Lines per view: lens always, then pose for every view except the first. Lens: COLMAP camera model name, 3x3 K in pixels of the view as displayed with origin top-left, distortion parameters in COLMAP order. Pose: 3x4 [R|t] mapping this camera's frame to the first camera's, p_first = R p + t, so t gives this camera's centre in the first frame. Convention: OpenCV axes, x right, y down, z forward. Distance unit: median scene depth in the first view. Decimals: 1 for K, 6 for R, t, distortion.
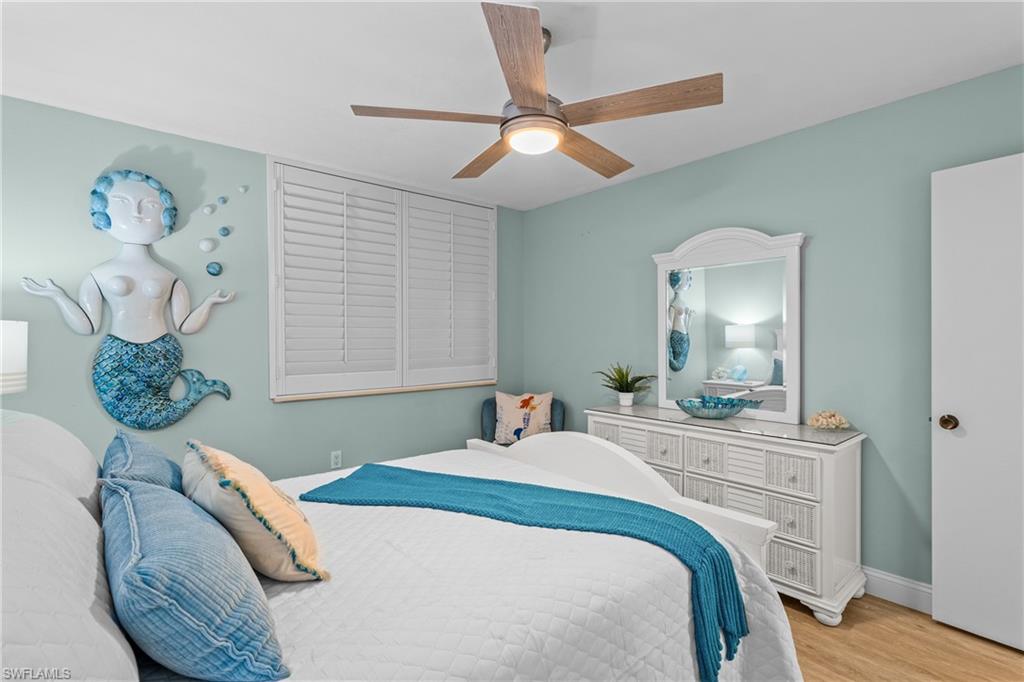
lens RADIAL K [[481.2, 0, 513.8], [0, 481.2, 344.2], [0, 0, 1]] dist [0.009900, 0.001588]
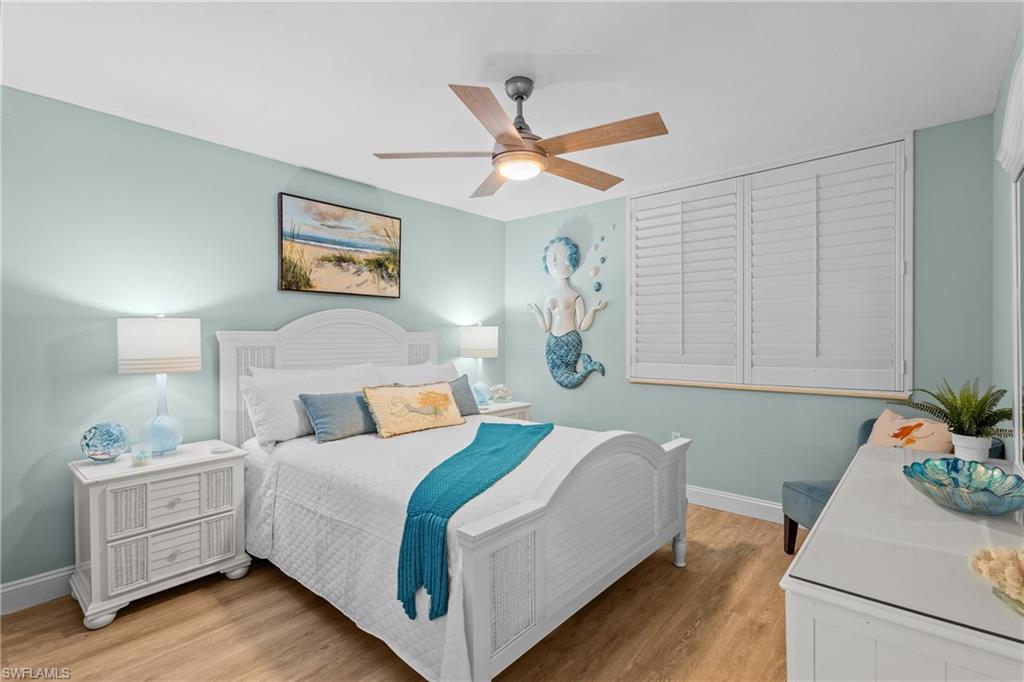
lens RADIAL K [[481.2, 0, 513.2], [0, 481.2, 337.8], [0, 0, 1]] dist [0.009900, 0.001588]
pose [[0.140587, 0.001743, -0.990067, 0.817739], [-0.009543, 0.999954, 0.000406, 0.002932], [0.990022, 0.009391, 0.140597, 0.539526]]
